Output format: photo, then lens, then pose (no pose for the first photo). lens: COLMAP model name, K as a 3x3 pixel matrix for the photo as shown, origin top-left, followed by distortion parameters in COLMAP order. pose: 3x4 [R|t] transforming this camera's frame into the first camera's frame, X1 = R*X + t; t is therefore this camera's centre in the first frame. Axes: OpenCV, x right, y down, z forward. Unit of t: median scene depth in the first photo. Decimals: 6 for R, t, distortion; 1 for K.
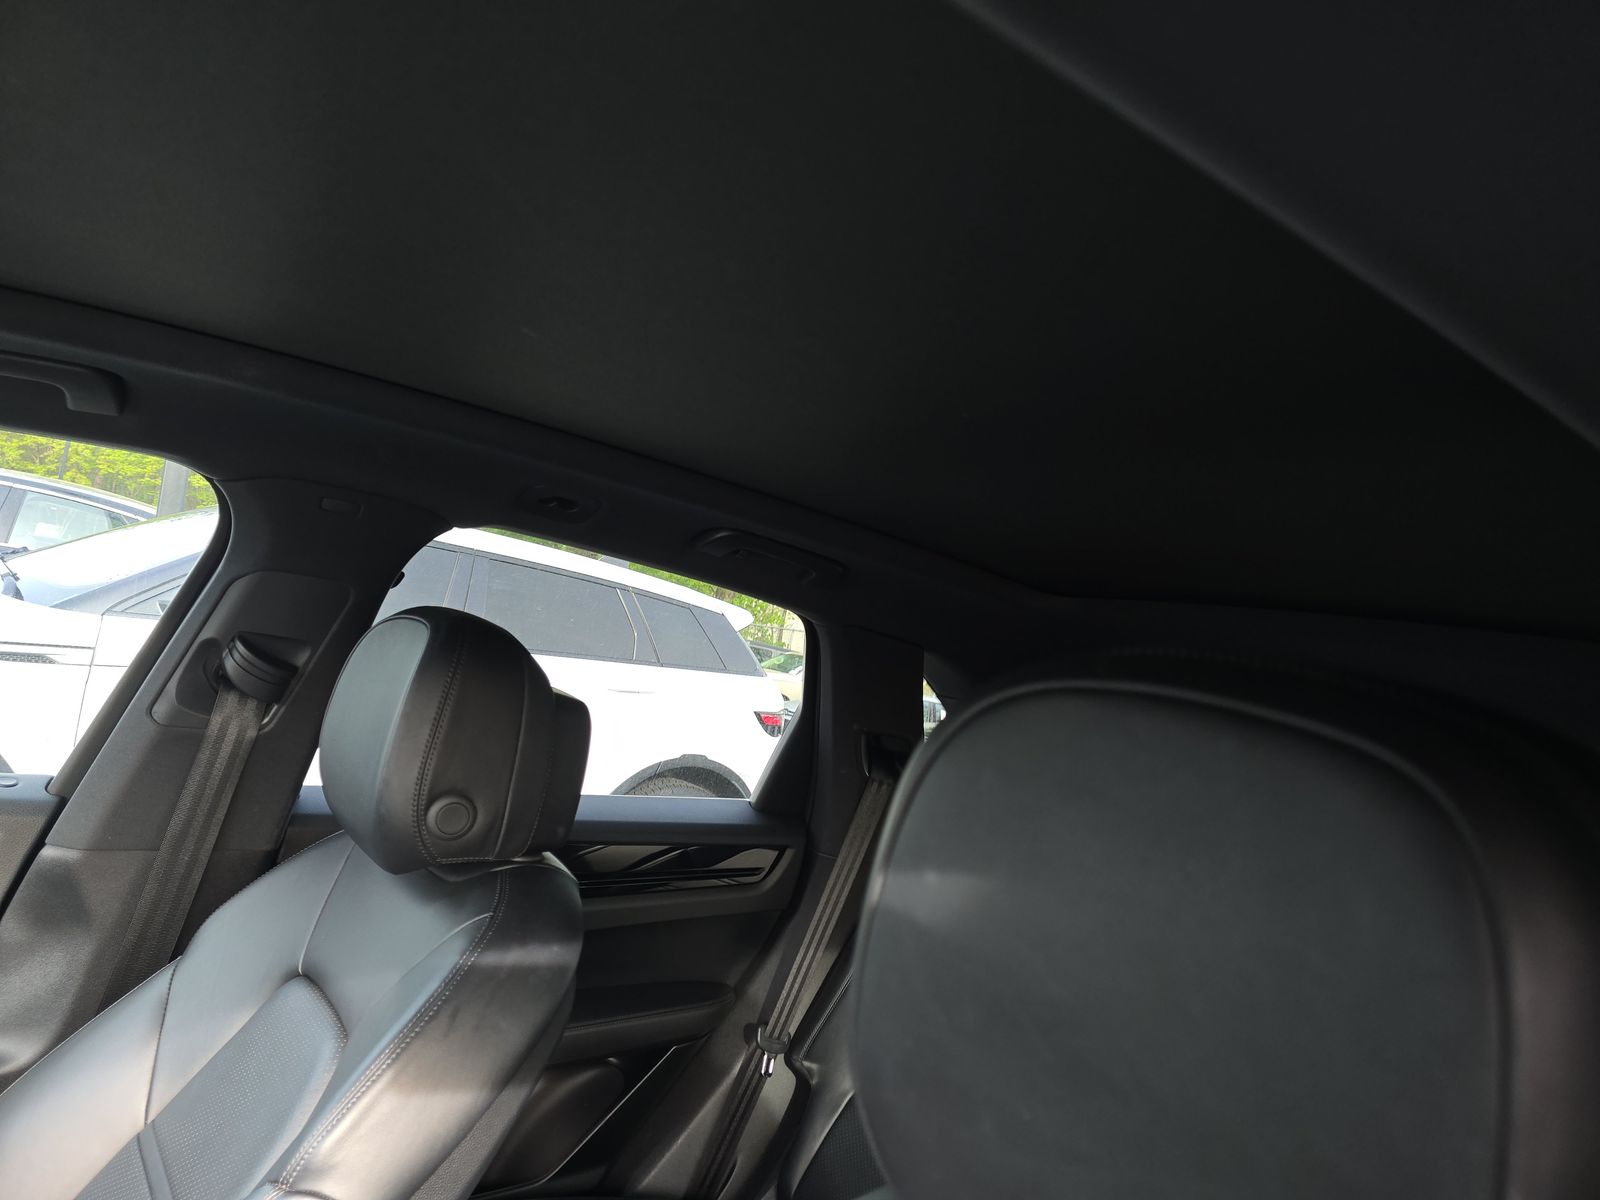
lens RADIAL K [[1086.9, 0, 824.7], [0, 1086.9, 597.1], [0, 0, 1]] dist [0.045756, -0.030541]
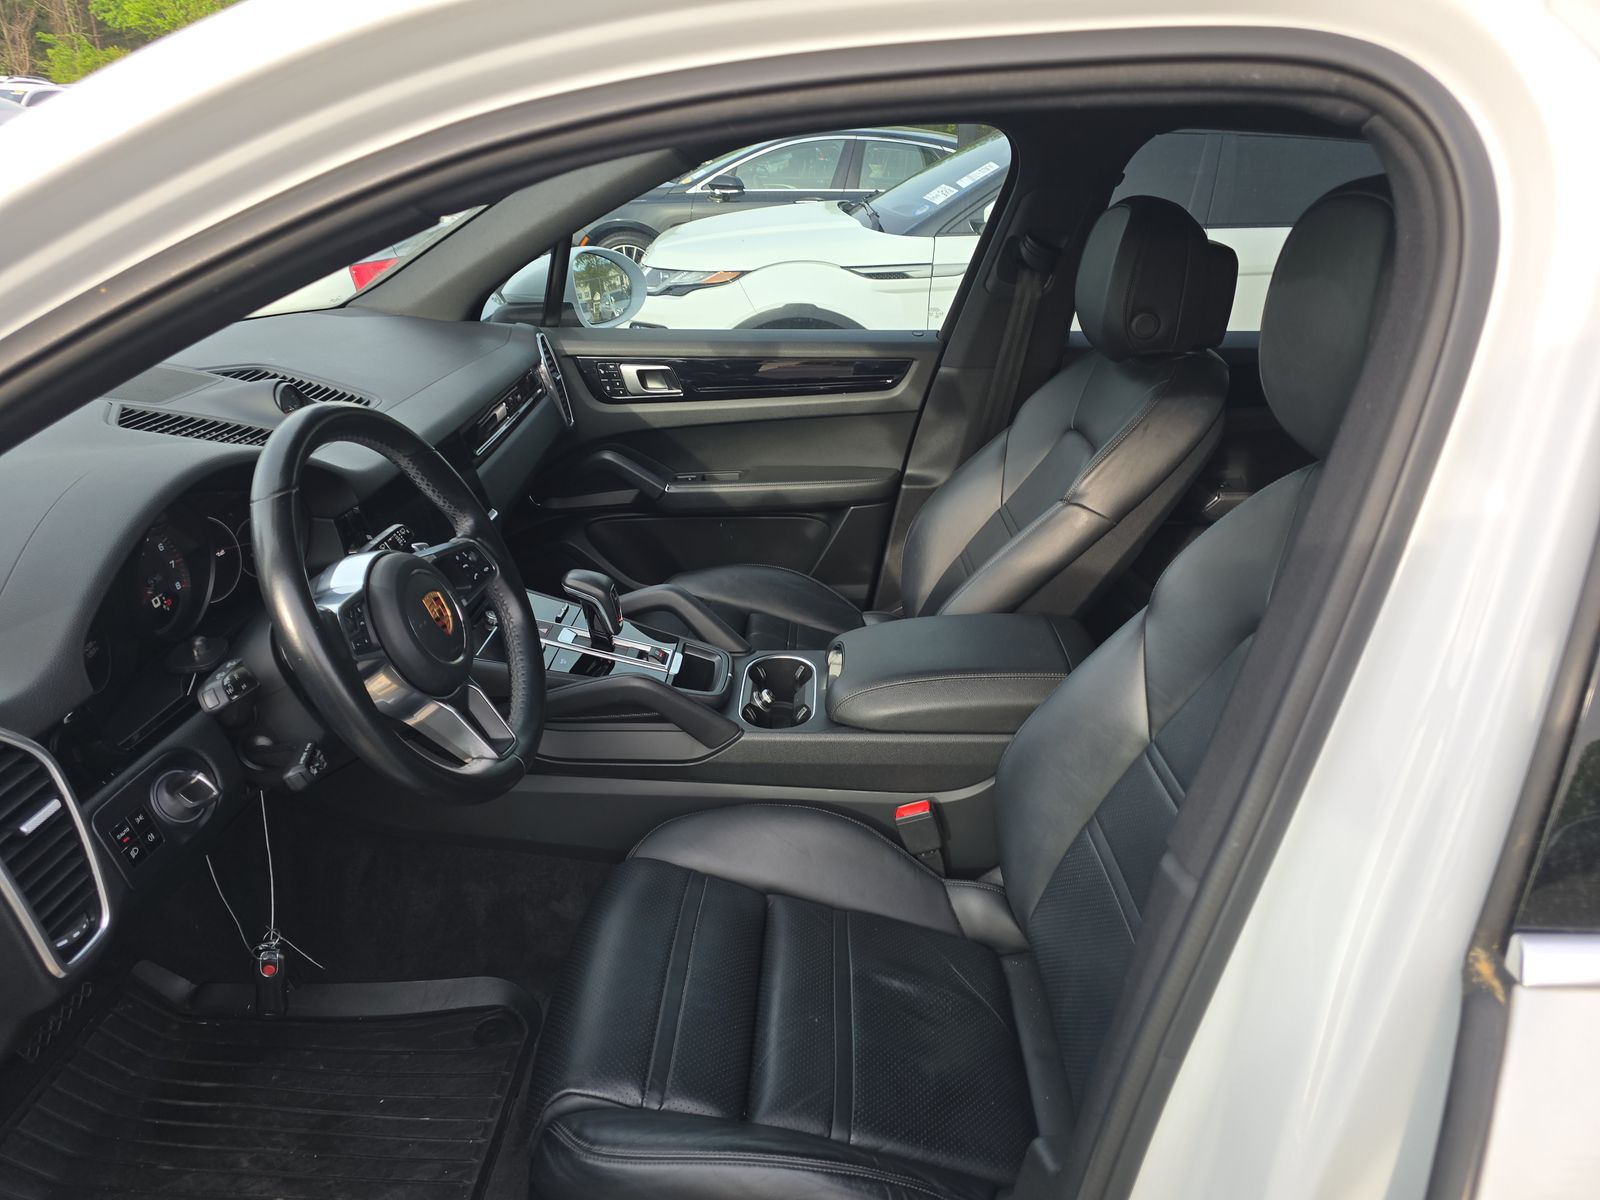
lens RADIAL K [[1086.9, 0, 824.7], [0, 1086.9, 597.1], [0, 0, 1]] dist [0.045756, -0.030541]
pose [[0.782766, 0.094858, -0.615045, 0.274908], [0.127832, 0.942730, 0.308089, 0.007449], [0.609046, -0.319784, 0.725811, -0.524074]]
